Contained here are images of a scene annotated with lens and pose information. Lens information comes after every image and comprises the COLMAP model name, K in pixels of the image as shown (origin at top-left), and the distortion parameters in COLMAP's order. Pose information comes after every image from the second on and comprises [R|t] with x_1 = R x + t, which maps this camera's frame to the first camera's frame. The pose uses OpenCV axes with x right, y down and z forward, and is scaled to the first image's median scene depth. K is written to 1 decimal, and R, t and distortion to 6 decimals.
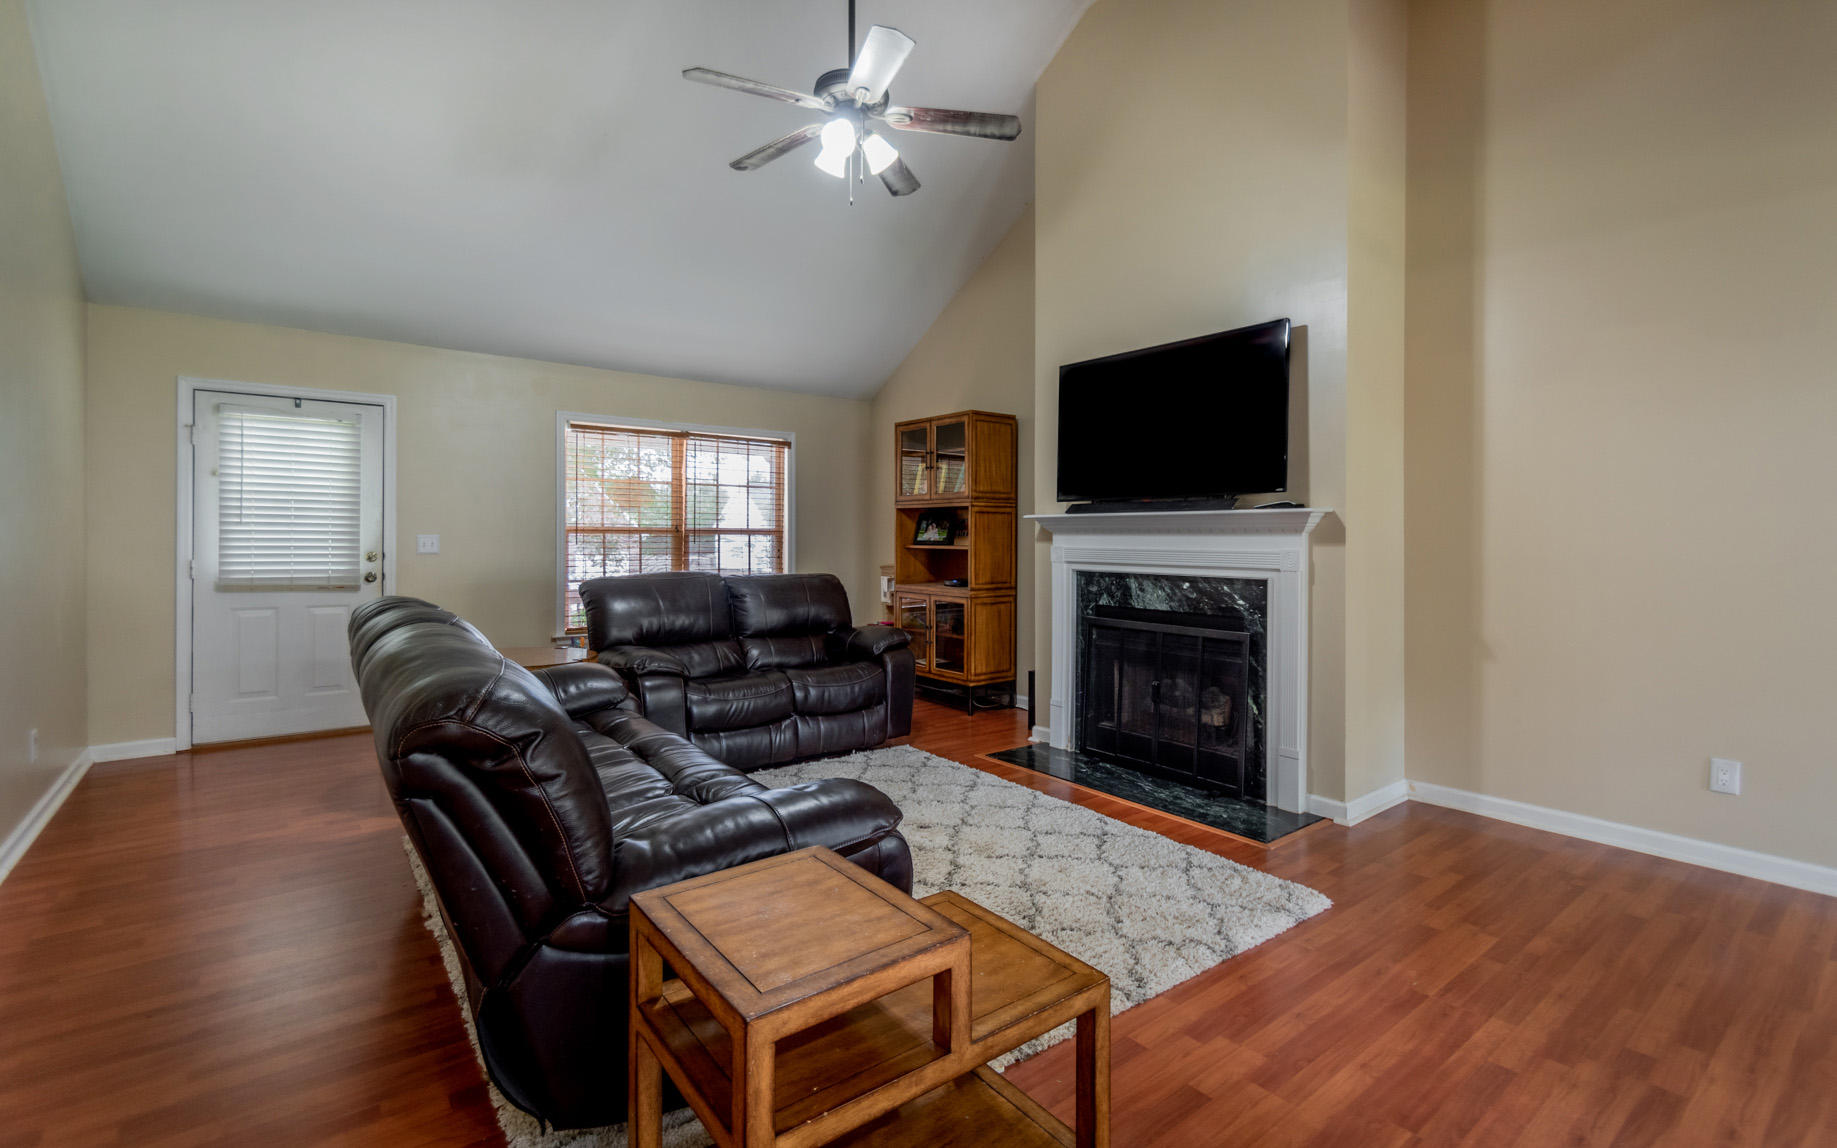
lens RADIAL K [[808.1, 0, 906.2], [0, 808.1, 538.3], [0, 0, 1]] dist [-0.001440, -0.000870]
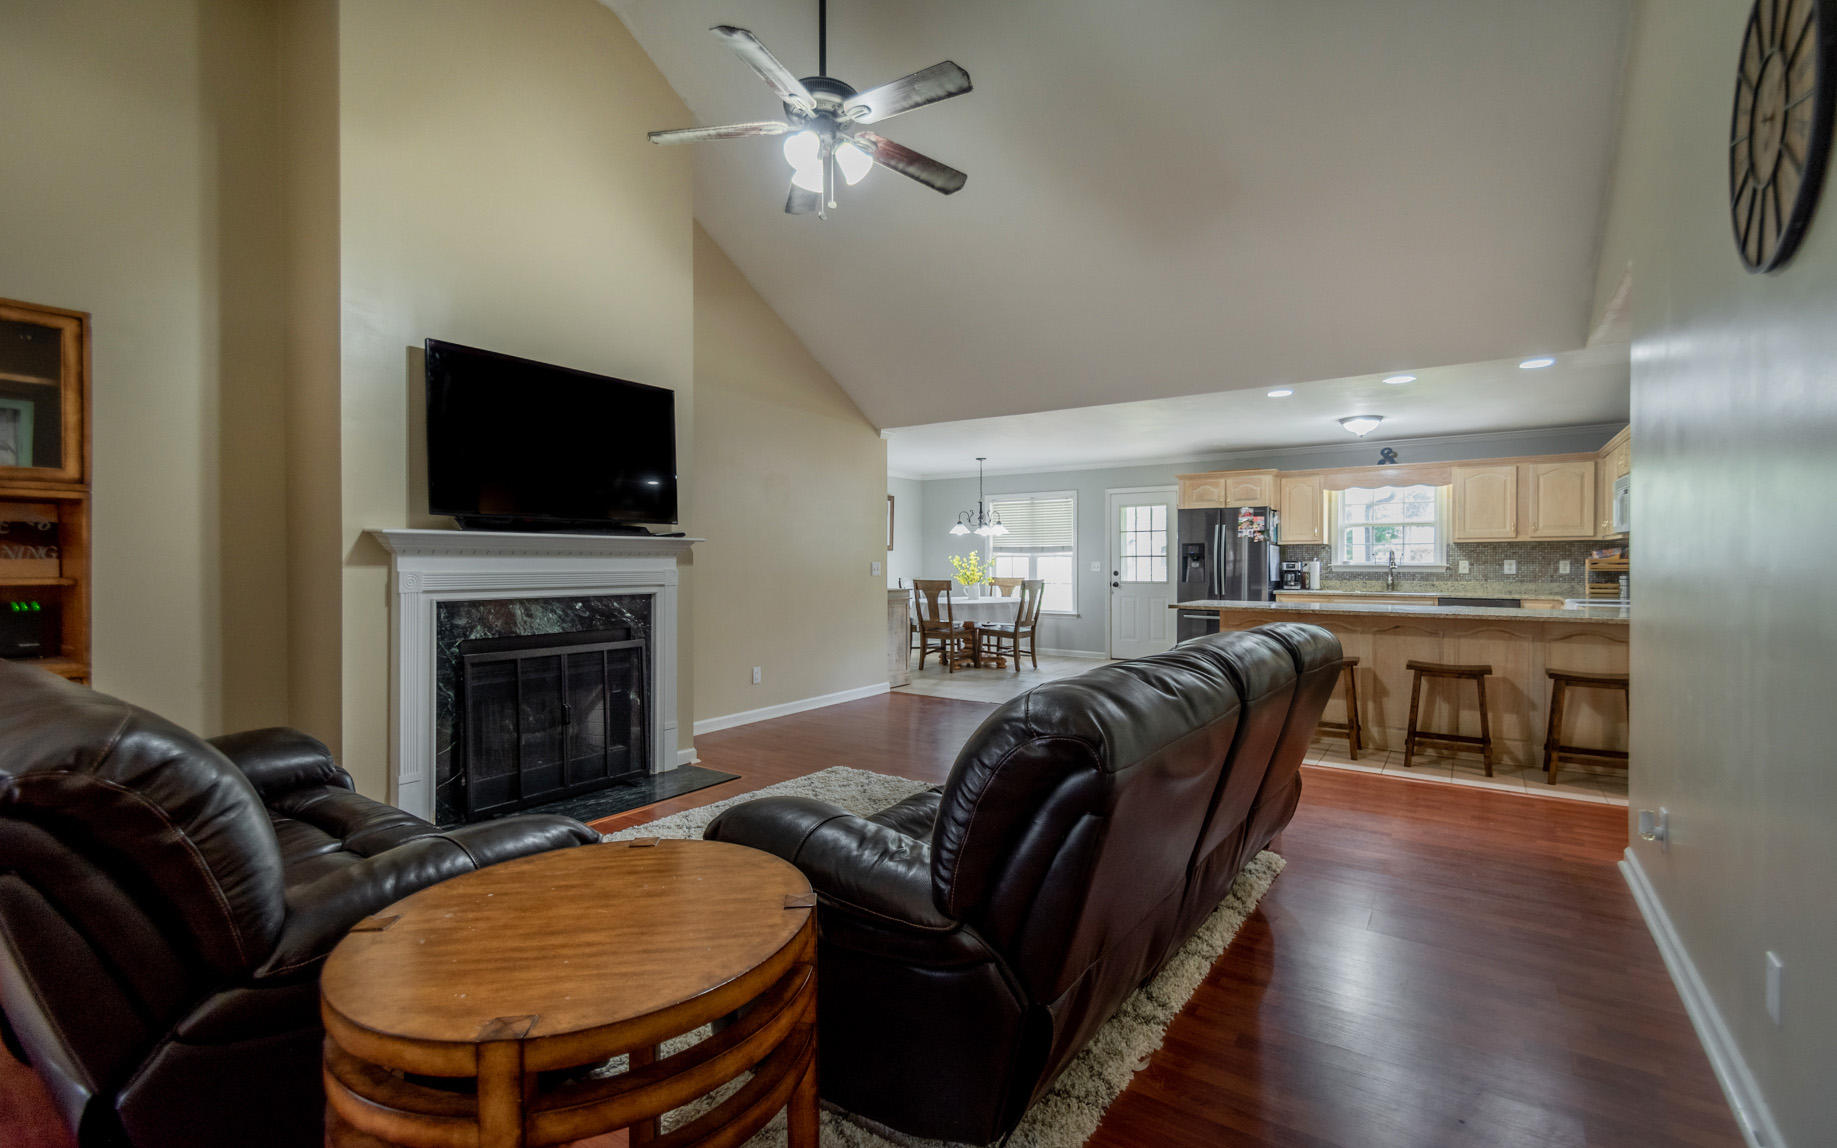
lens RADIAL K [[808.1, 0, 915.4], [0, 808.1, 567.2], [0, 0, 1]] dist [-0.001440, -0.000870]
pose [[-0.296187, -0.013420, 0.955036, -0.729547], [-0.001357, 0.999906, 0.013629, -0.005679], [-0.955129, 0.002741, -0.296178, 0.834657]]
